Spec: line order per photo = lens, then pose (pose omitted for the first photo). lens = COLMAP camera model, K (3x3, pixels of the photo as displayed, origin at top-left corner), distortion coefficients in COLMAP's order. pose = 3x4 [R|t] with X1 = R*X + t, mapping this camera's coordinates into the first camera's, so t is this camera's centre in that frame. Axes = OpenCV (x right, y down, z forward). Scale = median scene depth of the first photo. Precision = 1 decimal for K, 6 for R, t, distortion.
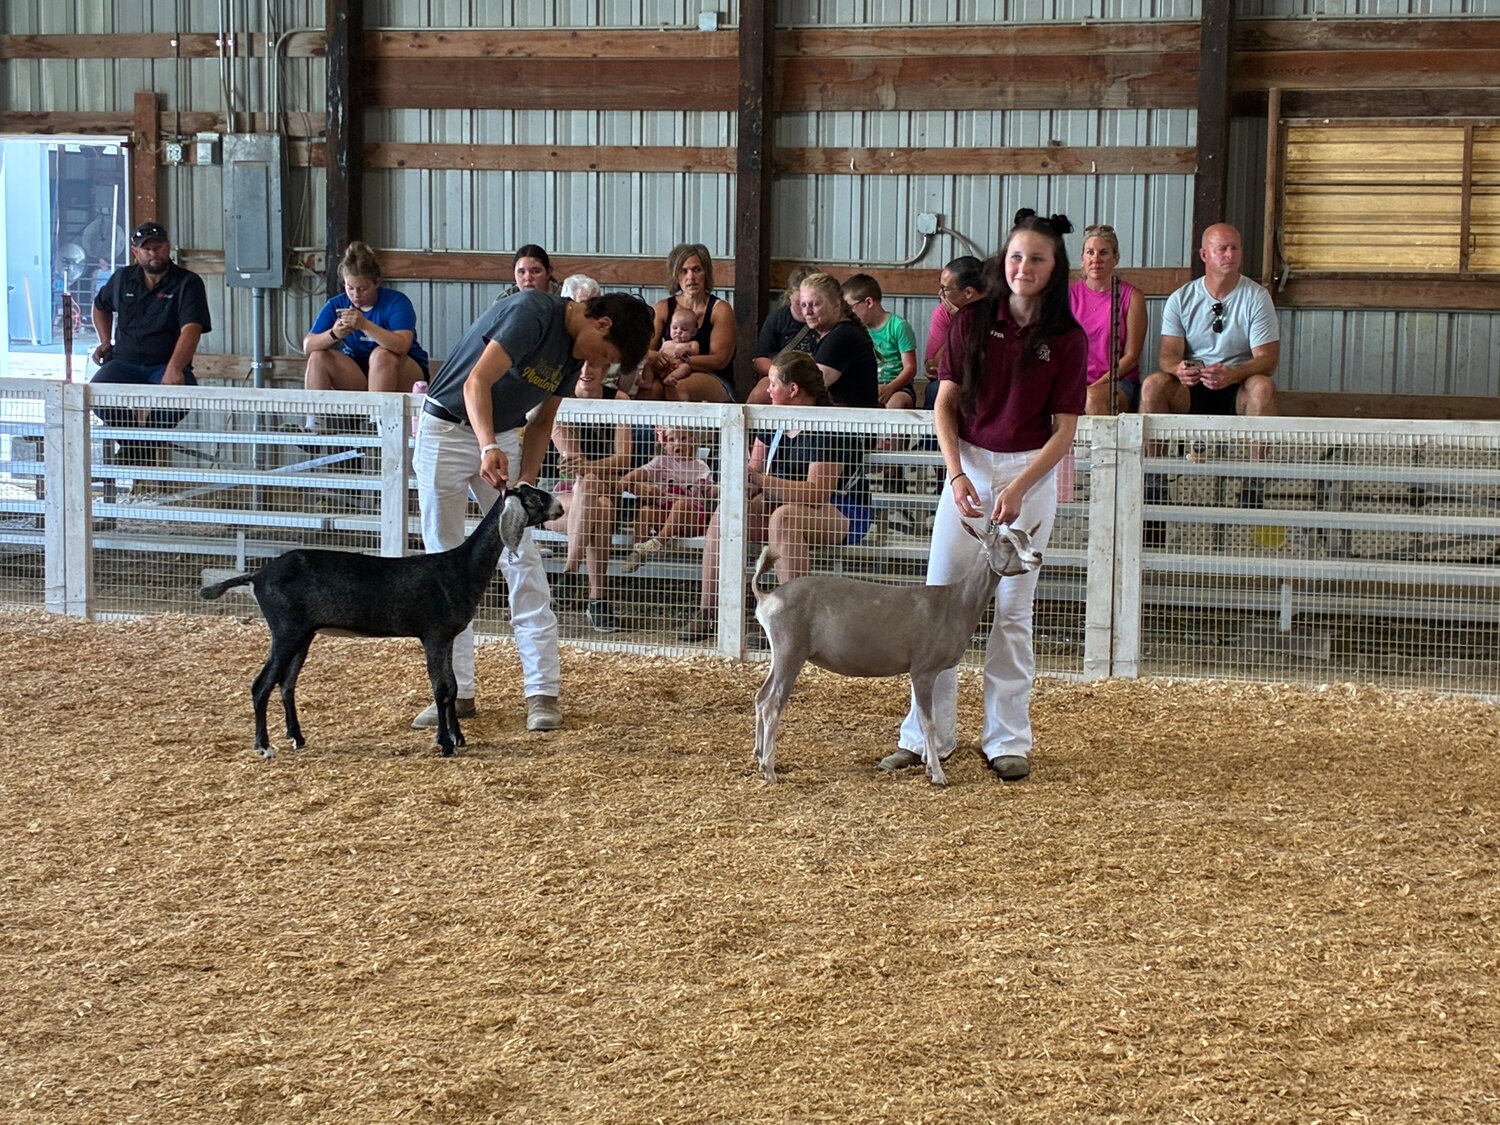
lens RADIAL K [[2782.7, 0, 713.2], [0, 2782.7, 568.3], [0, 0, 1]] dist [0.288743, -1.797113]
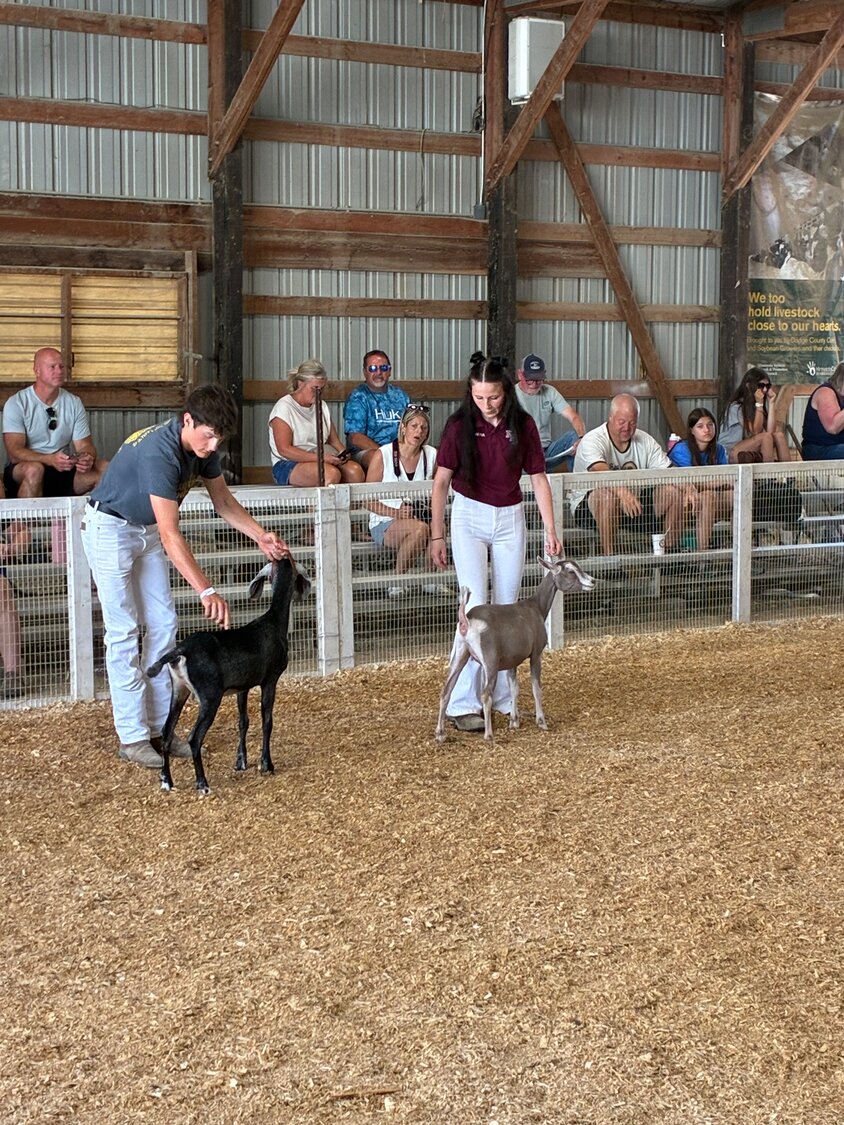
lens RADIAL K [[2568.1, 0, 422.0], [0, 2568.1, 562.5], [0, 0, 1]] dist [0.237410, -0.915206]
pose [[0.485130, -0.078511, 0.870911, -0.752118], [0.106622, 0.993841, 0.030200, -0.037895], [-0.867918, 0.078207, 0.490513, 0.245565]]
